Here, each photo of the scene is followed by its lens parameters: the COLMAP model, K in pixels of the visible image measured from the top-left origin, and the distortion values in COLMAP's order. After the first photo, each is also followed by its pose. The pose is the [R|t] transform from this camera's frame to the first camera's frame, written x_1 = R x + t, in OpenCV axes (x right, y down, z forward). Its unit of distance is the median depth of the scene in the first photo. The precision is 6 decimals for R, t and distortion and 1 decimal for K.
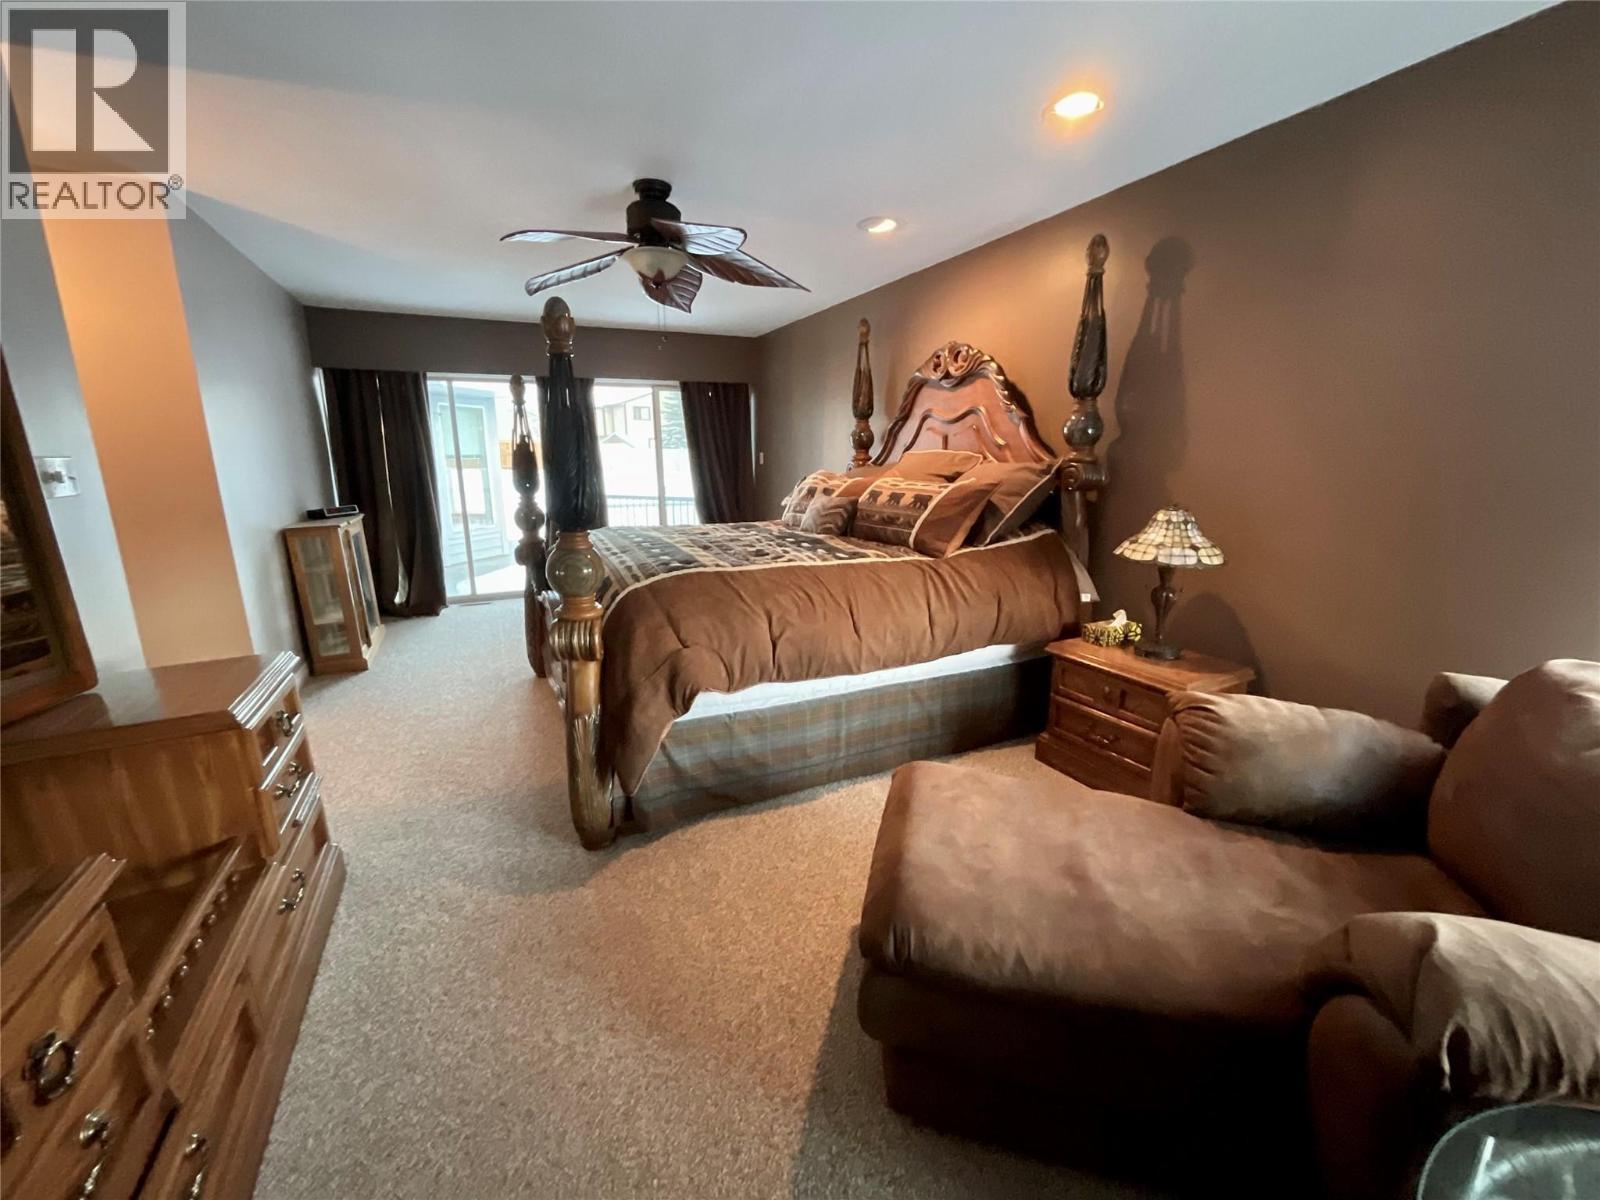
lens RADIAL K [[645.8, 0, 797.4], [0, 645.8, 605.4], [0, 0, 1]] dist [-0.001869, 0.000659]
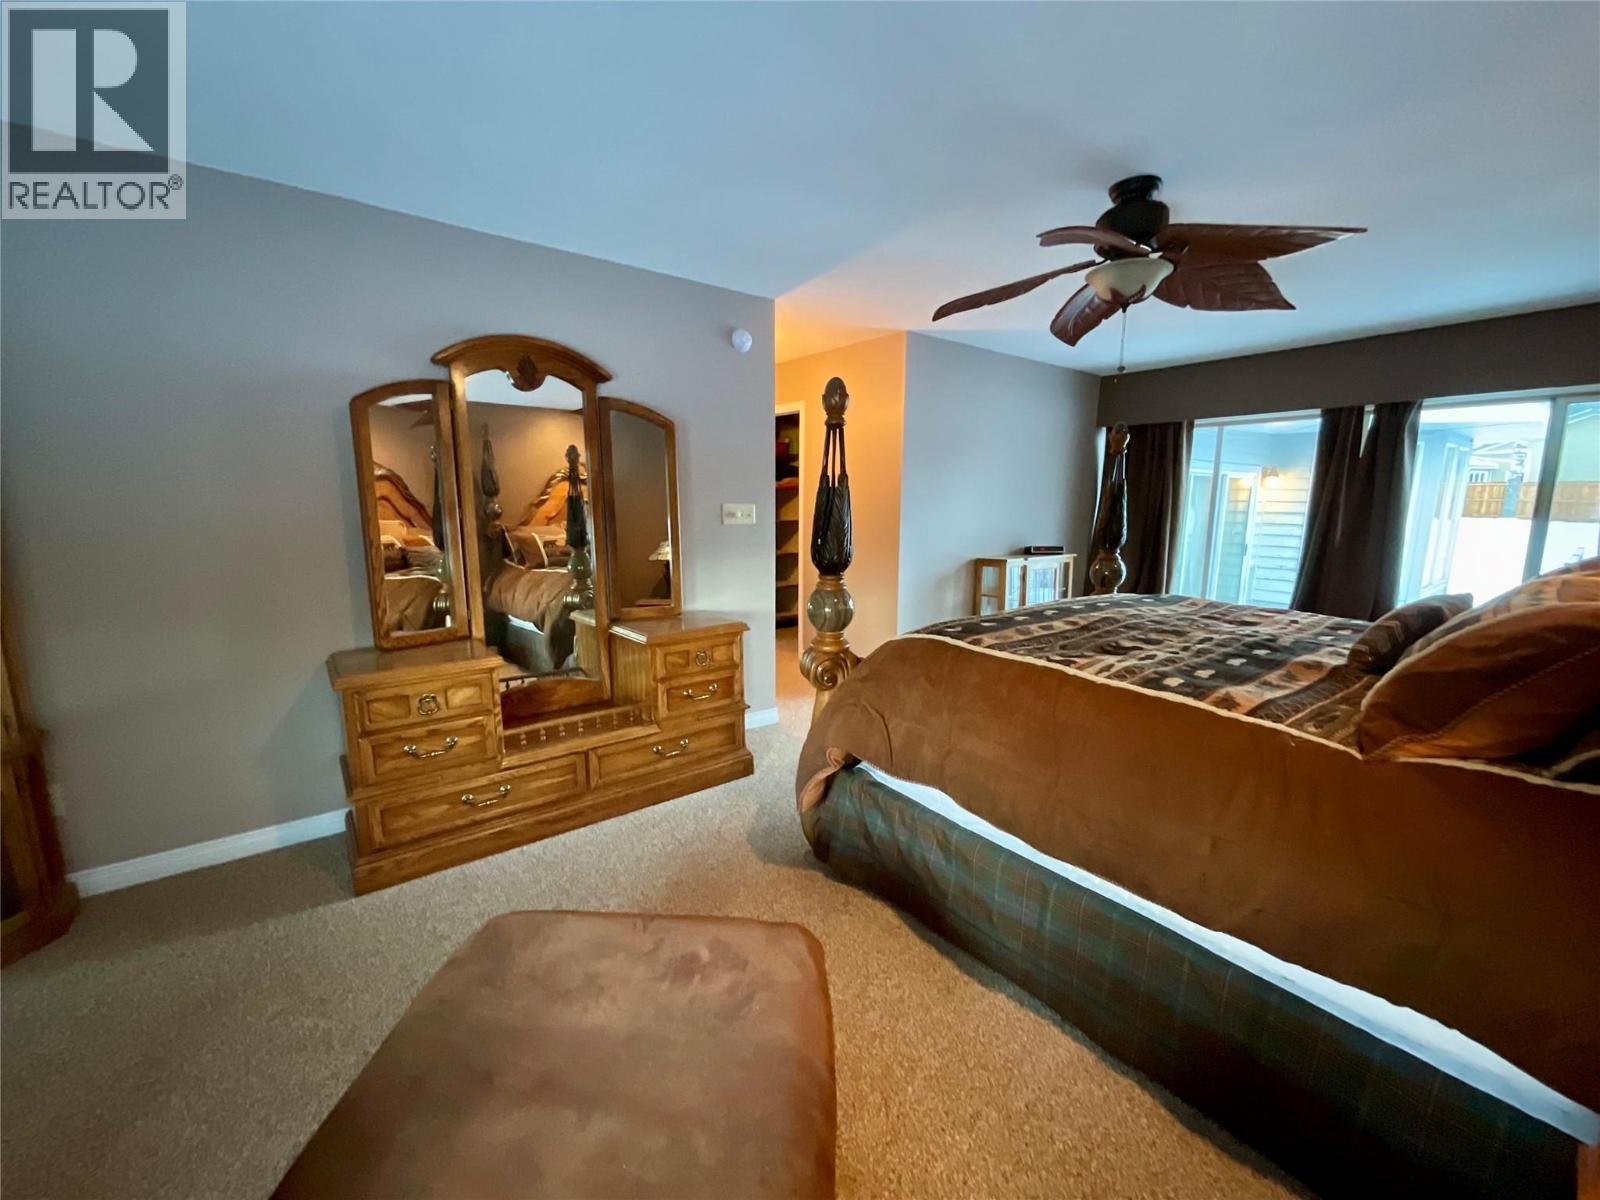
lens RADIAL K [[645.8, 0, 801.7], [0, 645.8, 600.0], [0, 0, 1]] dist [-0.001869, 0.000659]
pose [[0.201424, 0.159784, -0.966384, 0.608923], [-0.229225, 0.966898, 0.112091, -0.150359], [0.952305, 0.198941, 0.231383, 0.549314]]
